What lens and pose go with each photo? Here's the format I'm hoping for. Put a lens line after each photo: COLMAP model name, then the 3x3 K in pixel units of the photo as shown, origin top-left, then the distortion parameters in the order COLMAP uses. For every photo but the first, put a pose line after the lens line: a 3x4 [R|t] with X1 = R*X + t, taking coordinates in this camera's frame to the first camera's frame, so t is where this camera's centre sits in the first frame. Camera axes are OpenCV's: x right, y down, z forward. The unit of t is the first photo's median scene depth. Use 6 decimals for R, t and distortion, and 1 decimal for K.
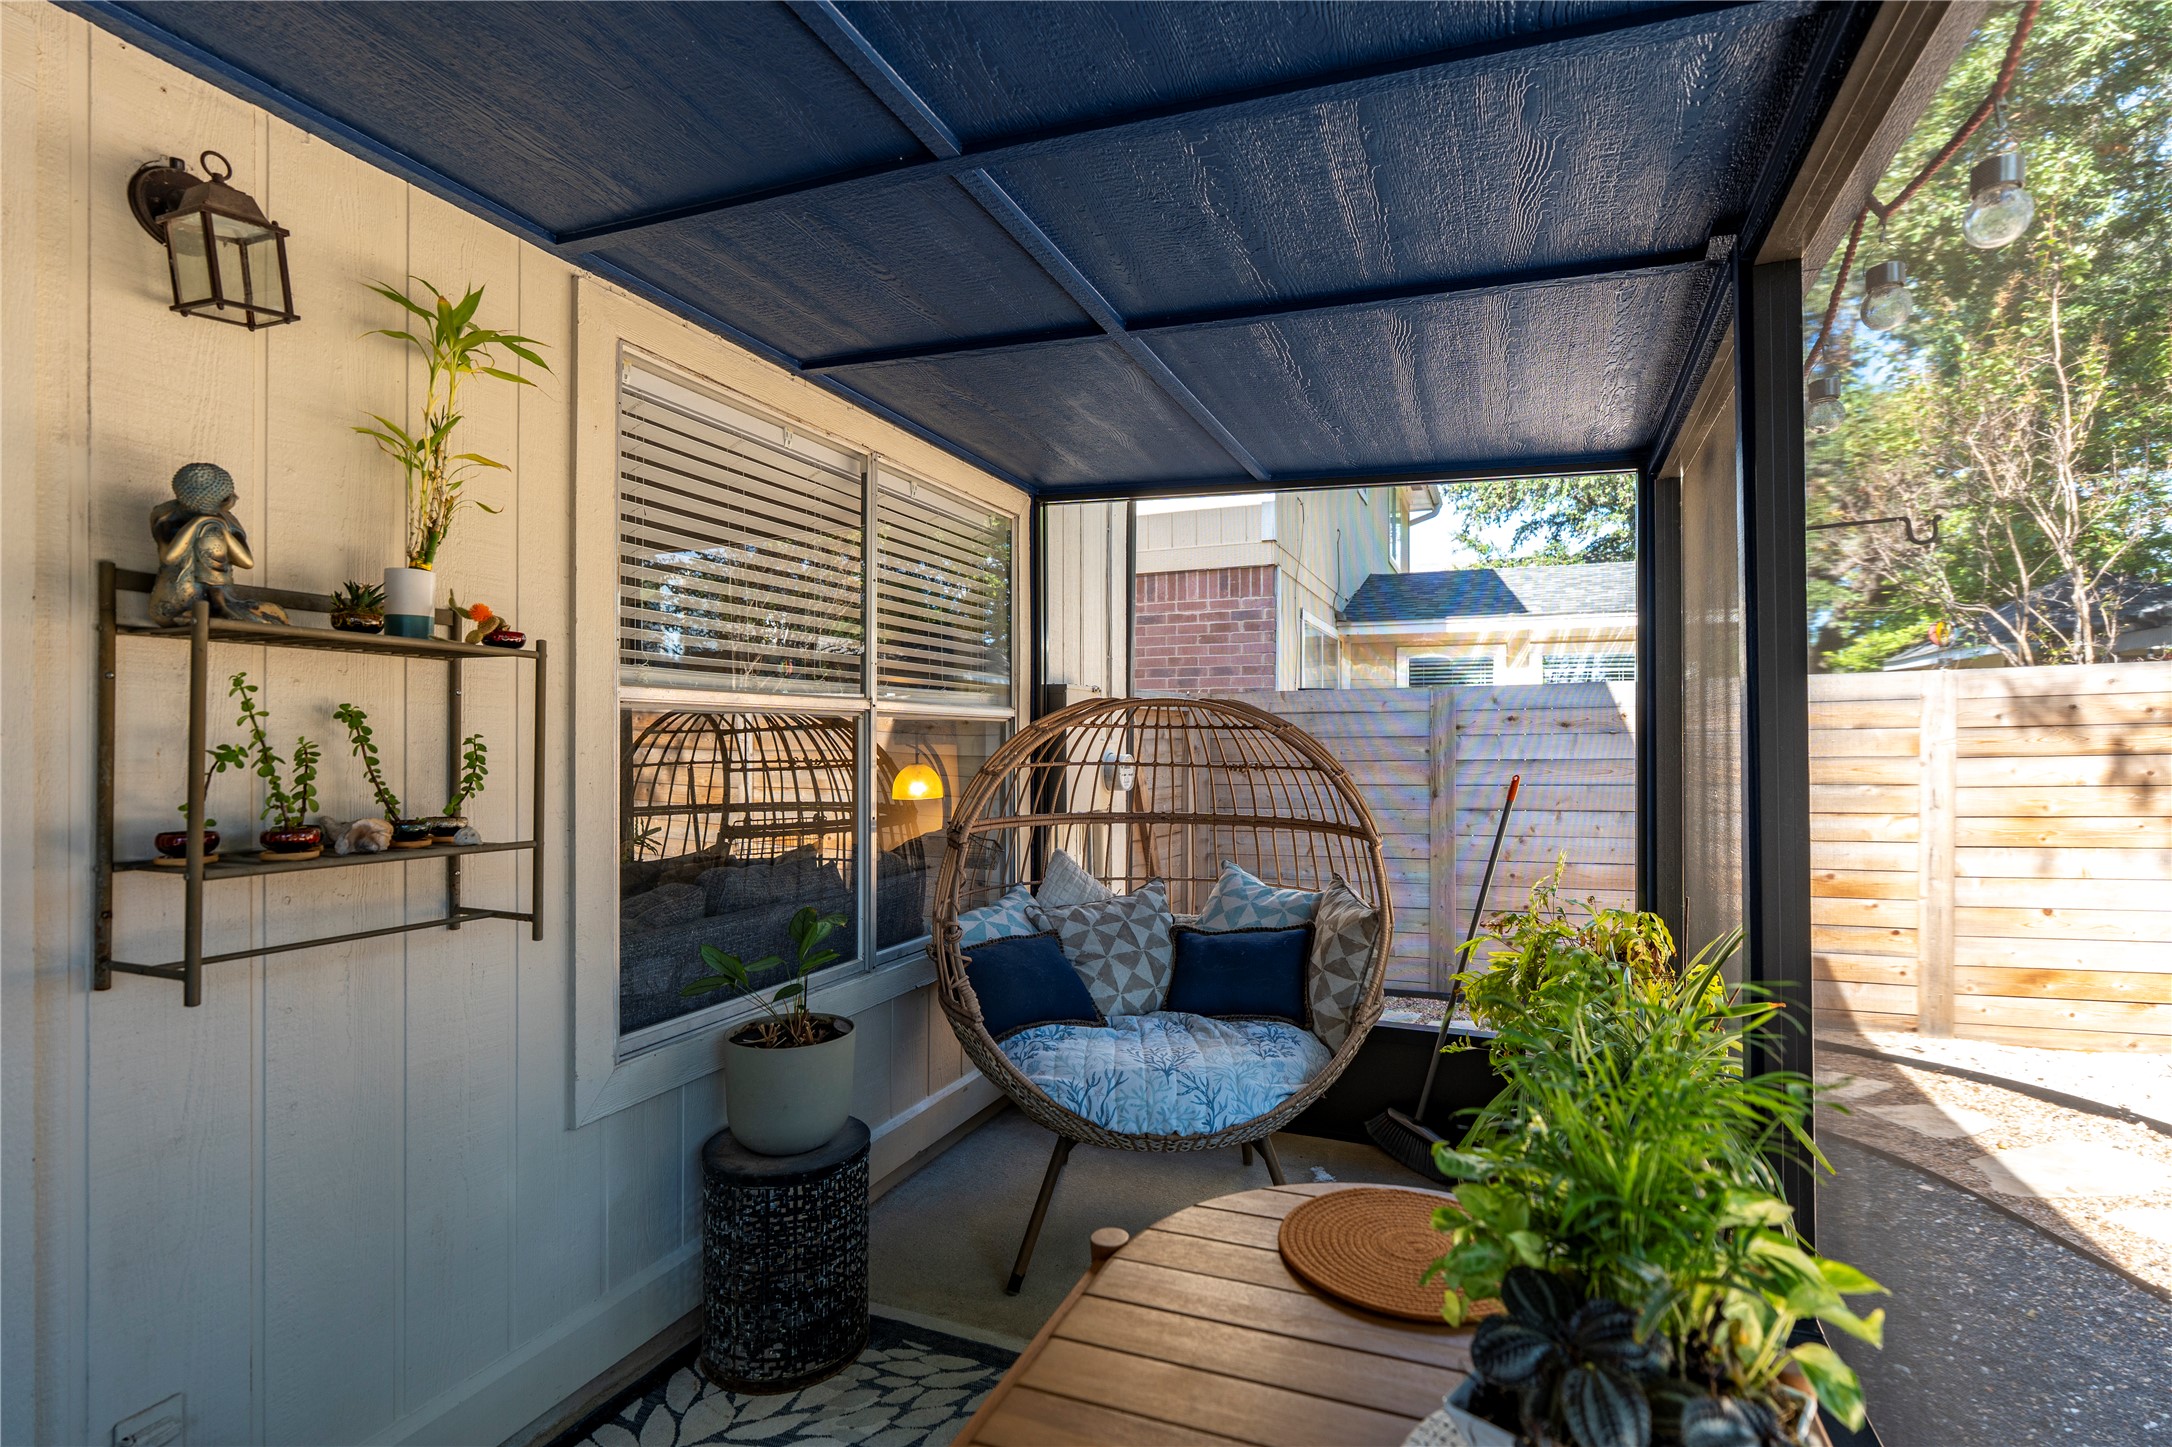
lens RADIAL K [[989.3, 0, 1083.6], [0, 989.3, 725.4], [0, 0, 1]] dist [-0.002162, 0.000413]
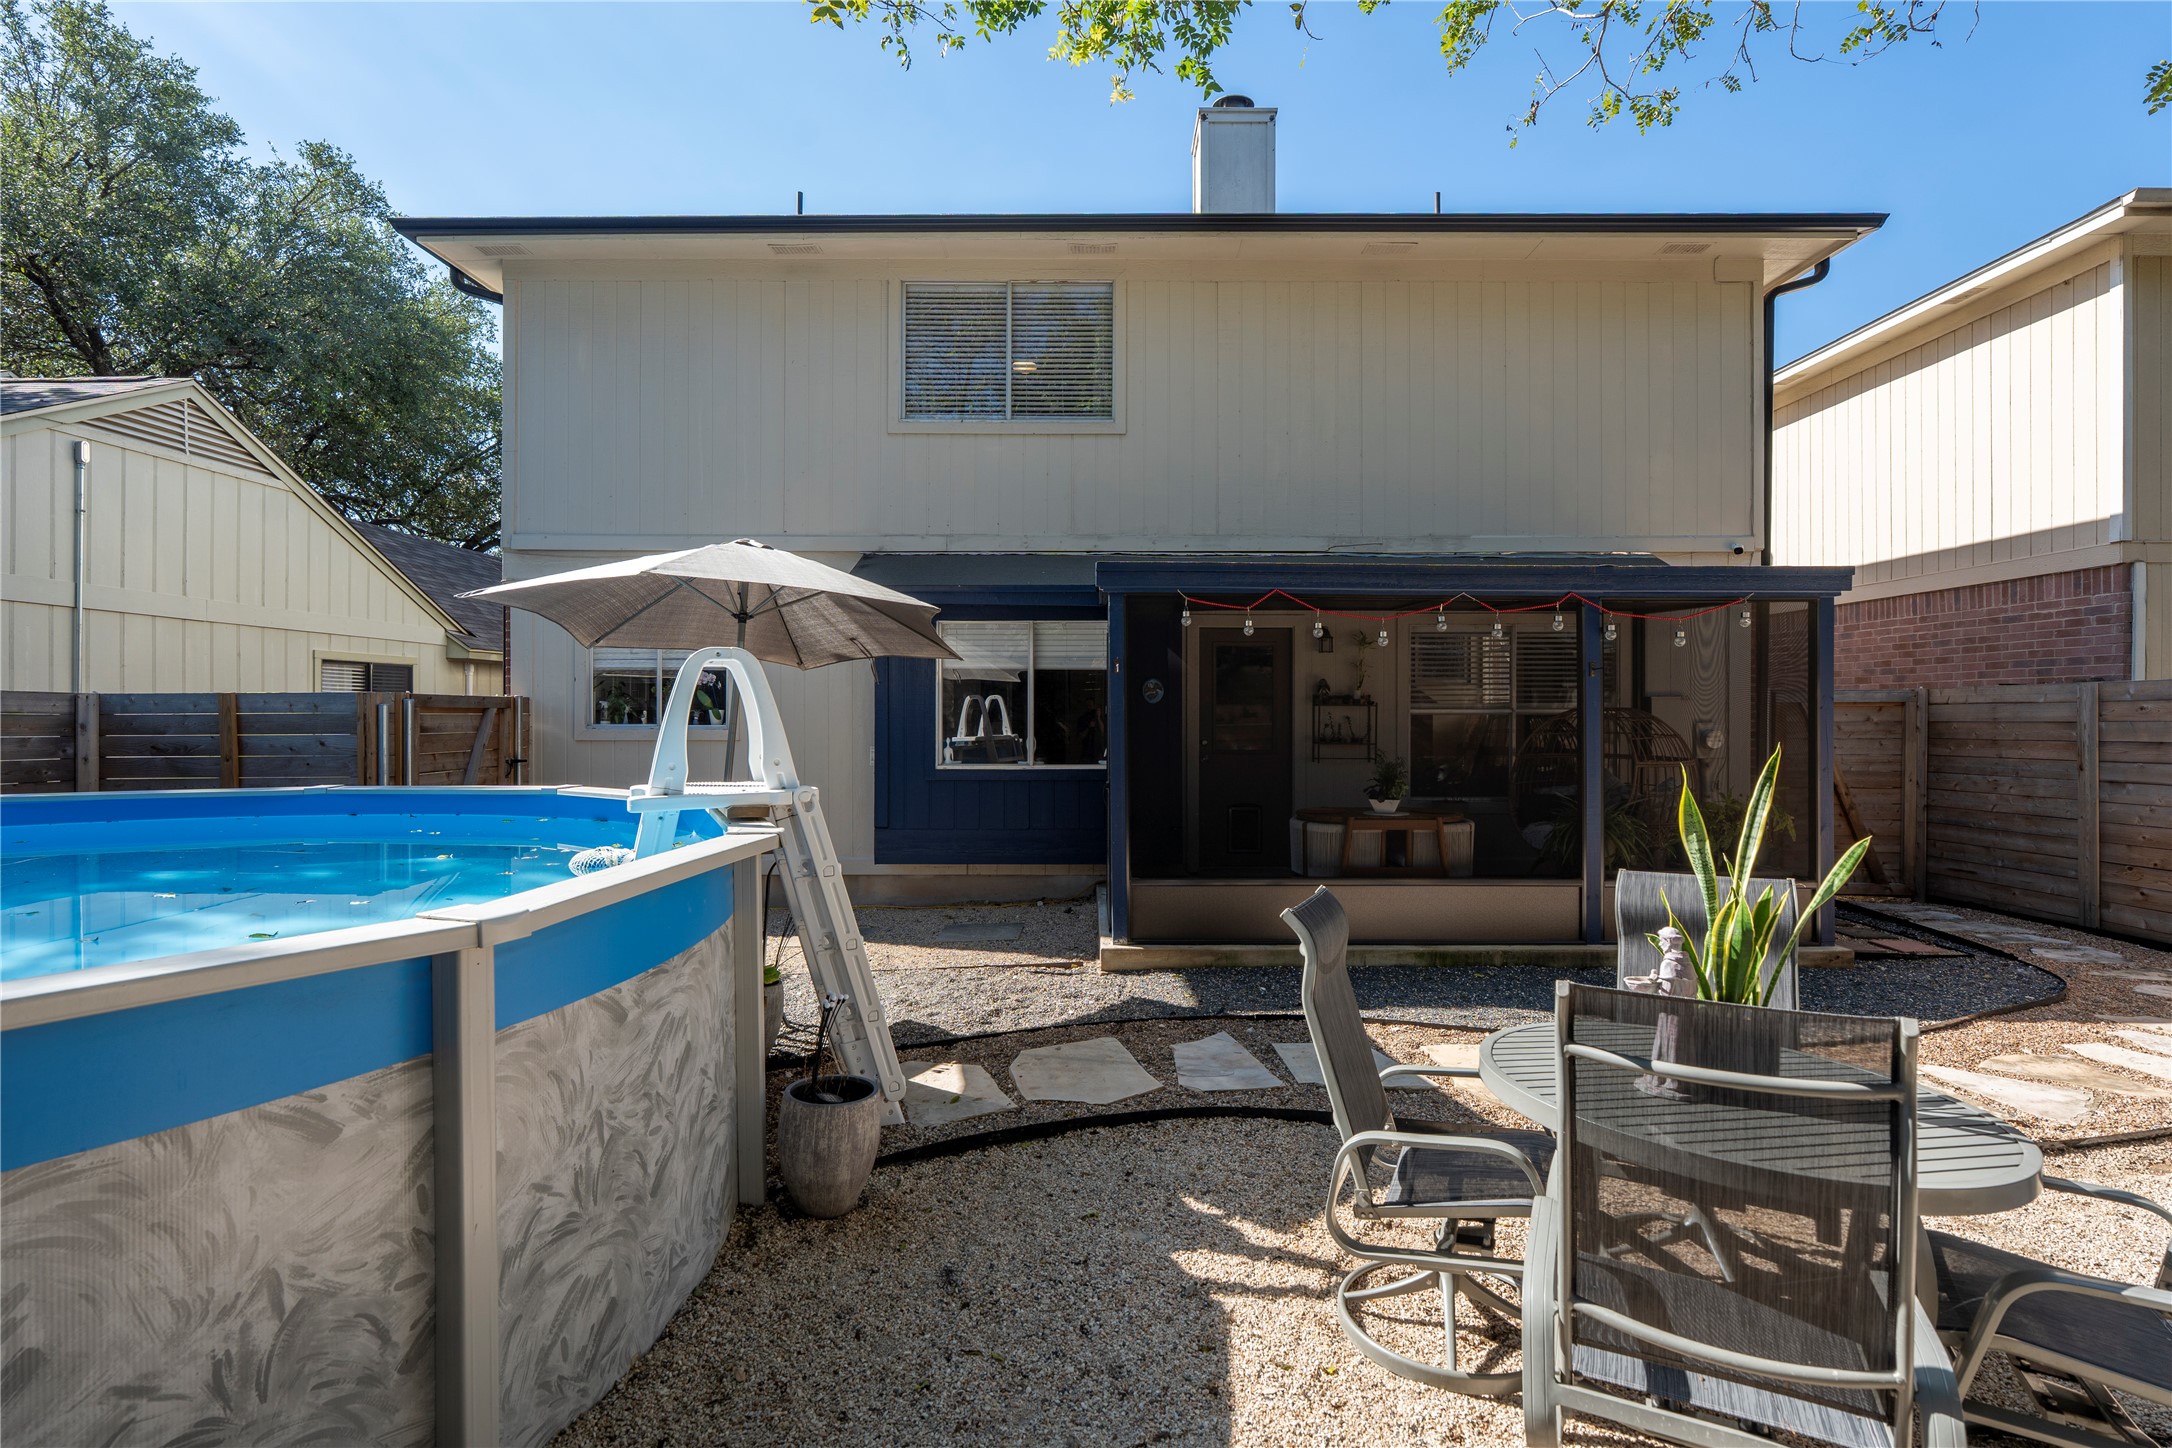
lens RADIAL K [[996.8, 0, 1085.3], [0, 996.8, 709.7], [0, 0, 1]] dist [-0.001691, -0.000127]
pose [[0.376857, -0.001322, -0.926270, 0.774200], [0.014019, 0.999893, 0.004276, -0.020093], [0.926165, -0.014597, 0.376835, -0.487057]]
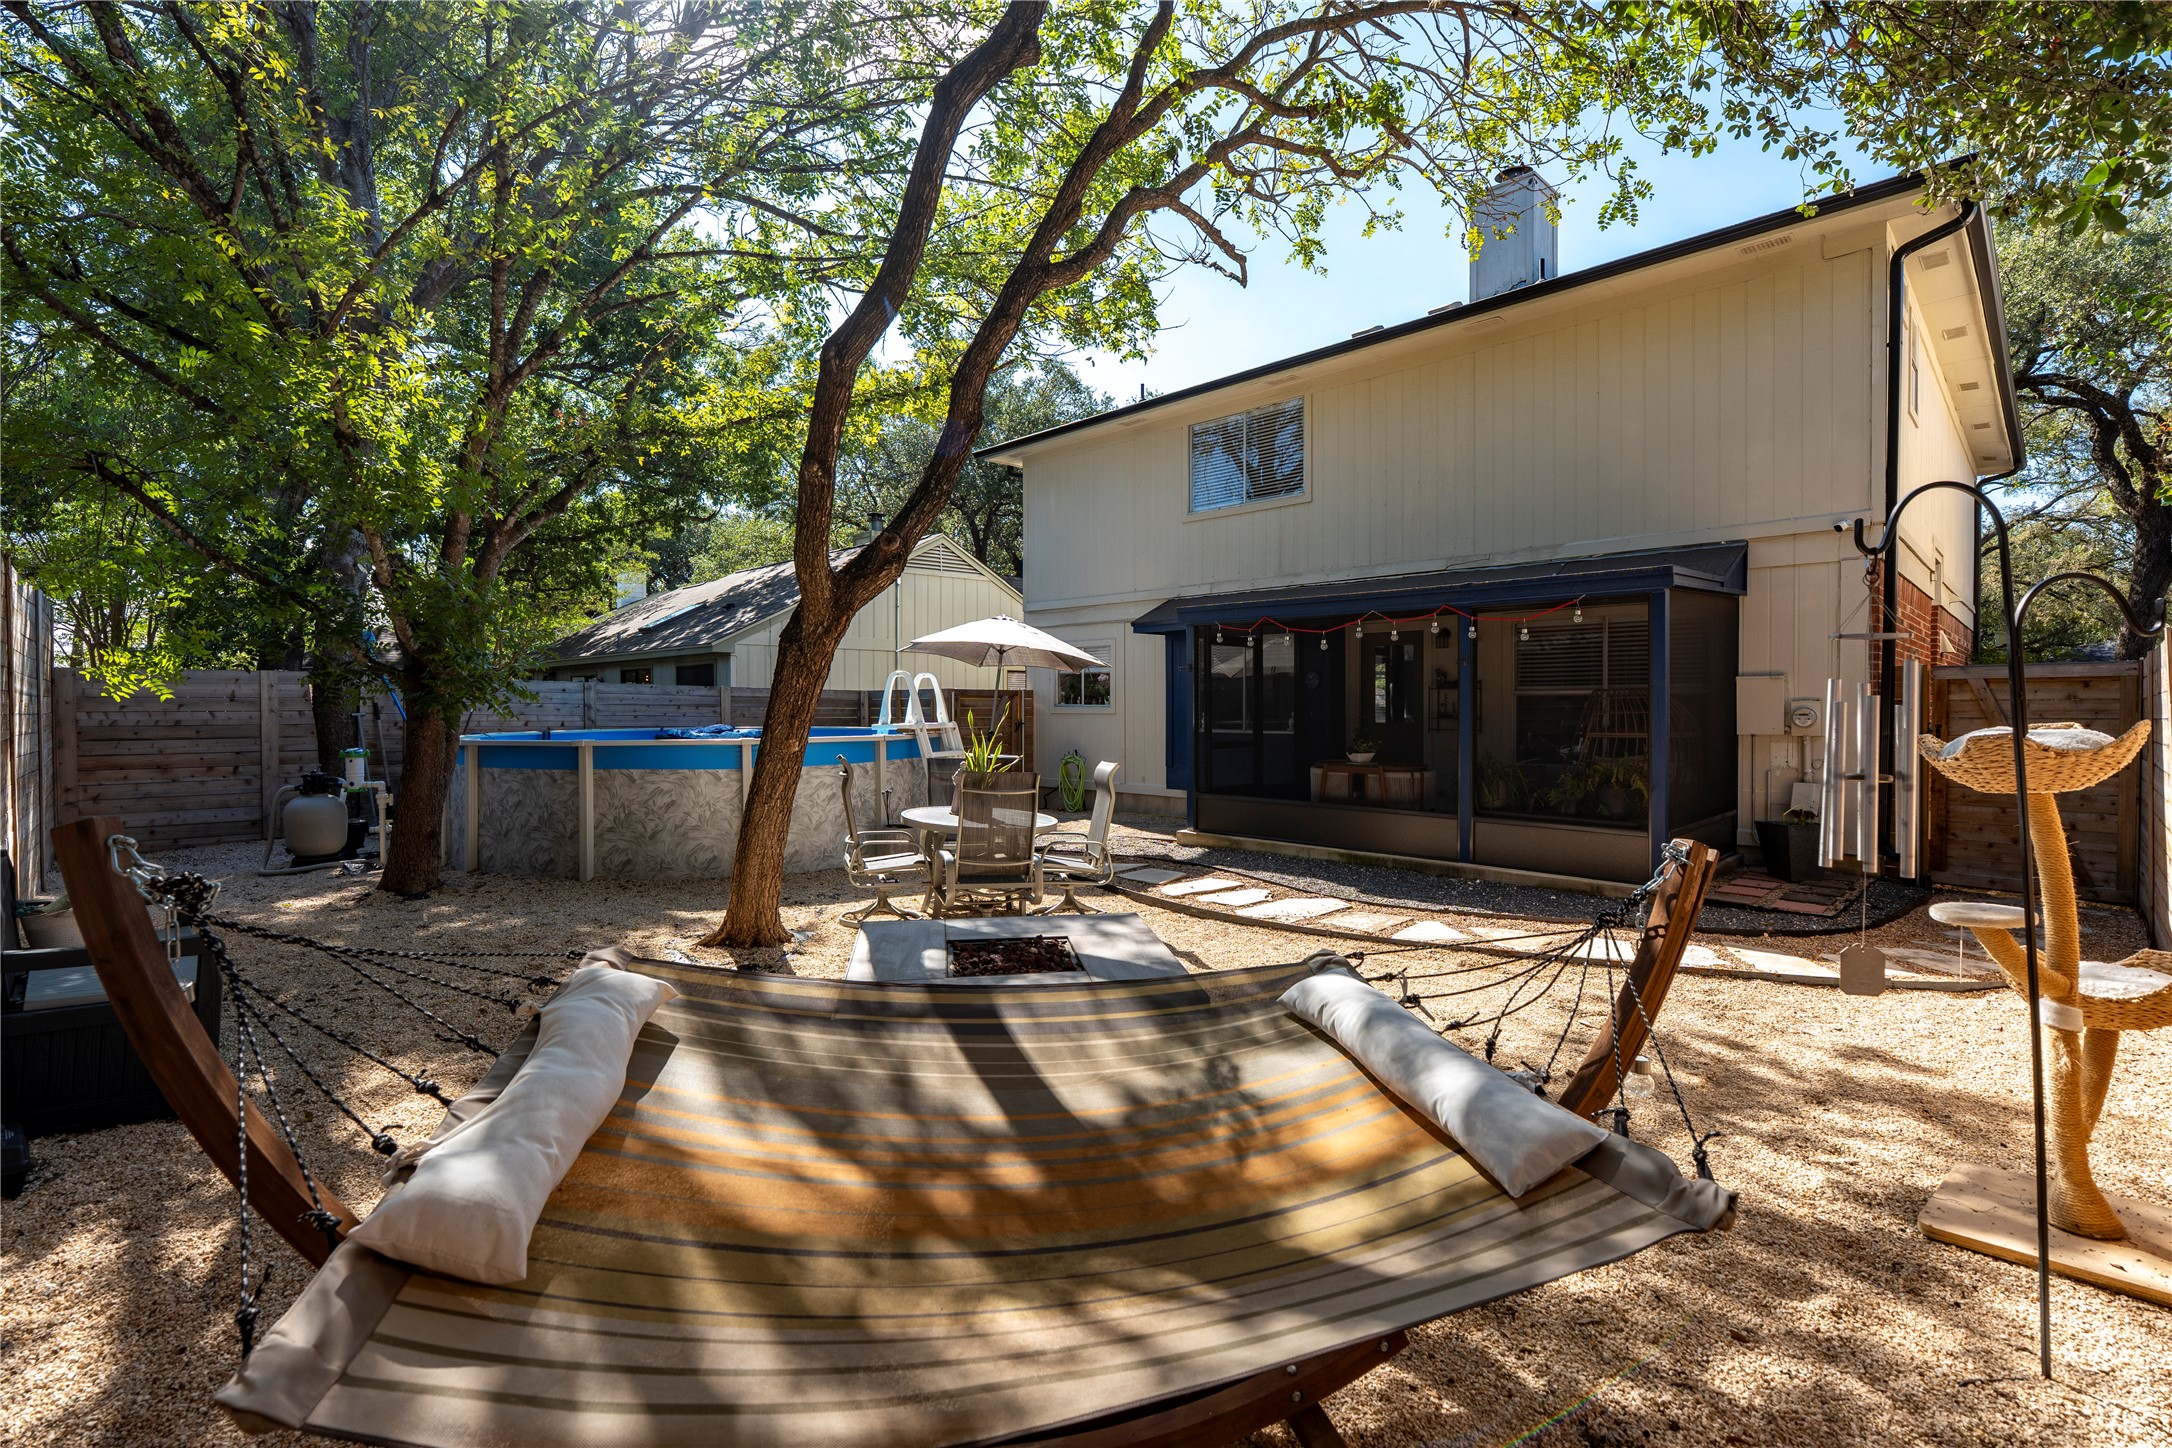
lens RADIAL K [[989.3, 0, 1083.6], [0, 989.3, 725.9], [0, 0, 1]] dist [-0.002162, 0.000413]
pose [[-0.402482, 0.017515, -0.915260, 1.358345], [0.014204, 0.999816, 0.012887, 0.011147], [0.915317, -0.007814, -0.402657, 0.282074]]
